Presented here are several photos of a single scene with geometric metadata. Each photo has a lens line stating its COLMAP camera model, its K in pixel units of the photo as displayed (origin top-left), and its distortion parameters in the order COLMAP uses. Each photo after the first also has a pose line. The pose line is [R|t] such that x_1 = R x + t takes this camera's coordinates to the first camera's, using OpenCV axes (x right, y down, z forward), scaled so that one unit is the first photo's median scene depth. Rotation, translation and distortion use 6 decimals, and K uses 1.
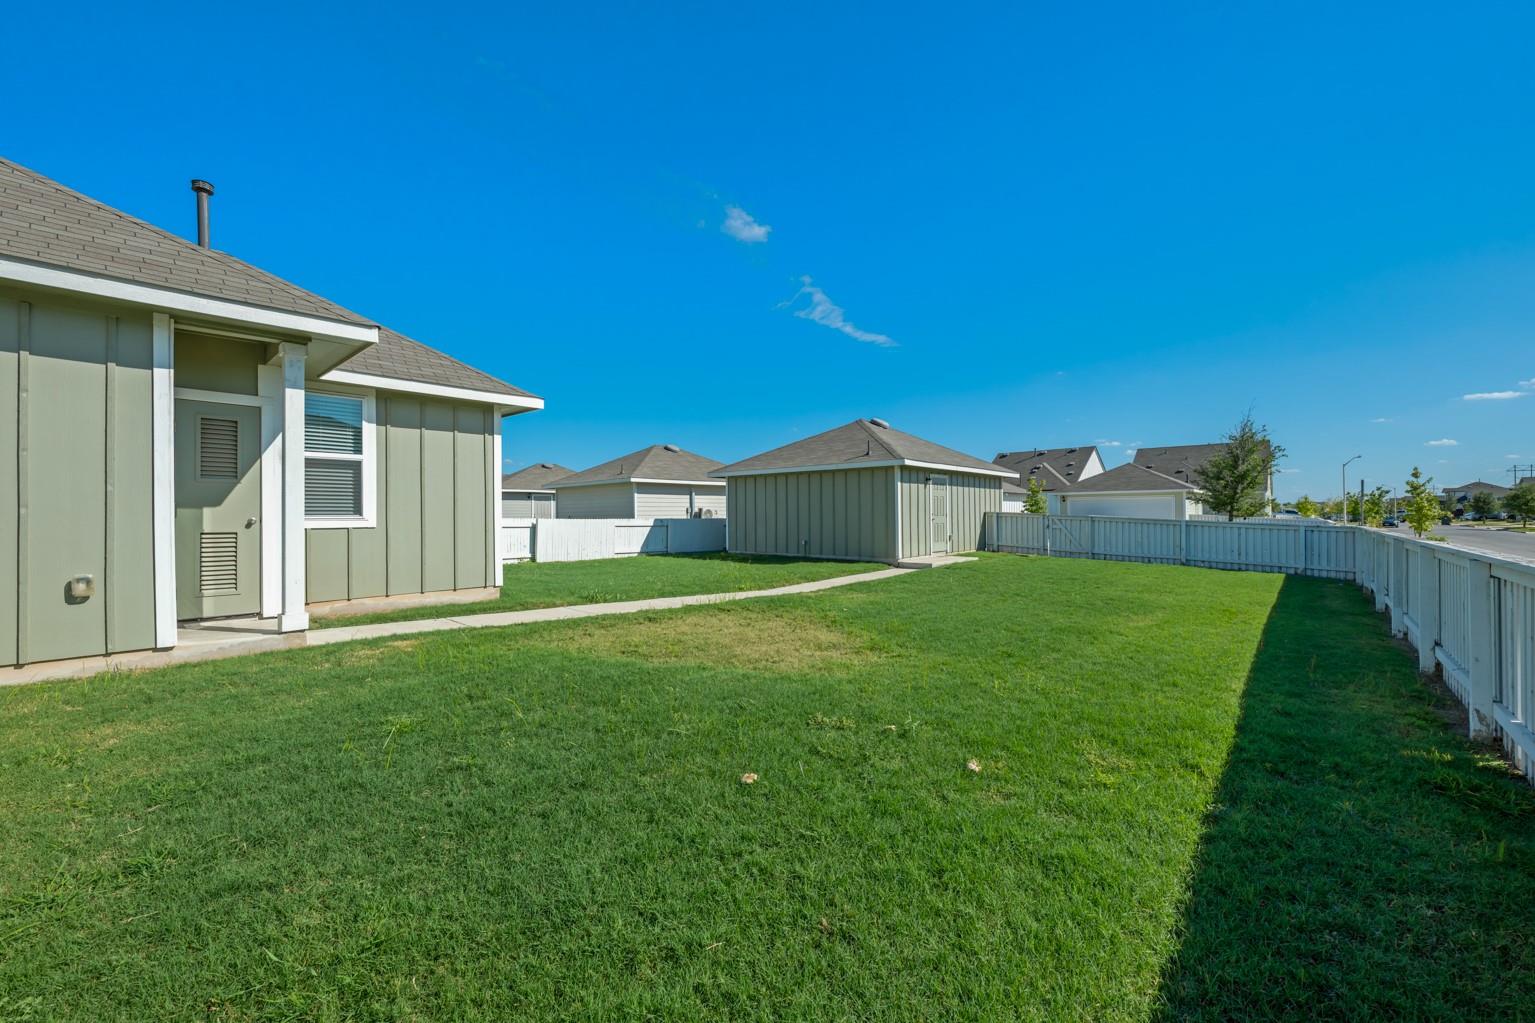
lens RADIAL K [[605.8, 0, 768.9], [0, 605.8, 513.8], [0, 0, 1]] dist [-0.000712, -0.000232]
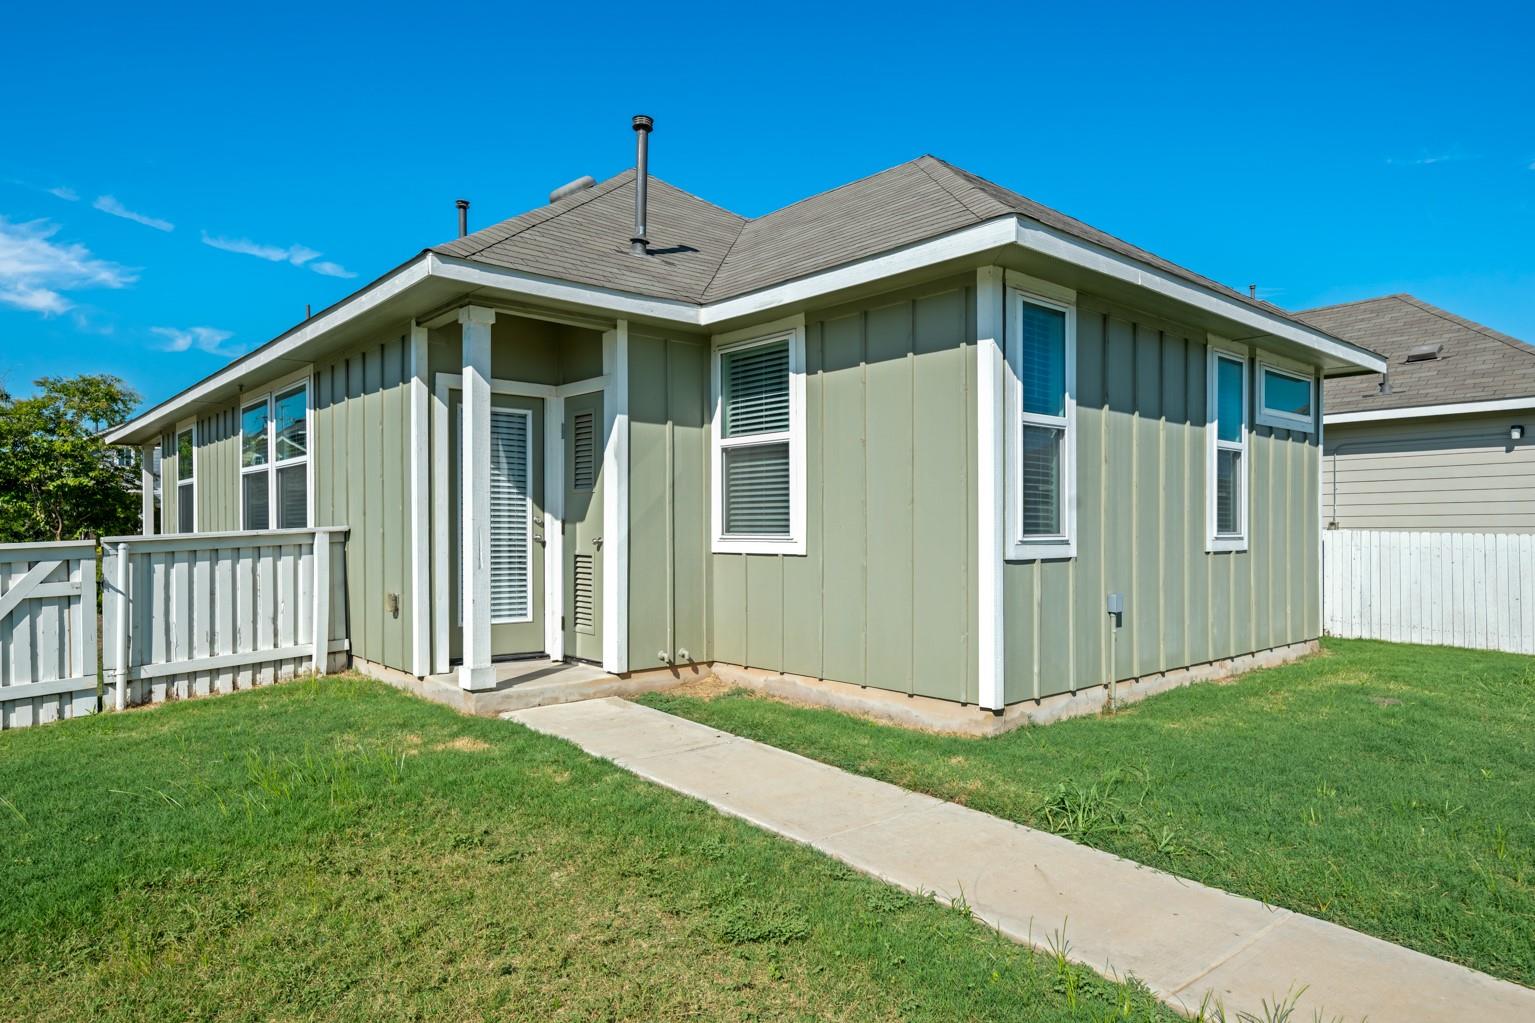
lens RADIAL K [[919.6, 0, 785.1], [0, 919.6, 535.4], [0, 0, 1]] dist [0.001181, -0.000019]
pose [[-0.101278, 0.006759, -0.994835, 0.216393], [0.005790, 0.999964, 0.006205, -0.001131], [0.994841, -0.005132, -0.101314, 1.084974]]
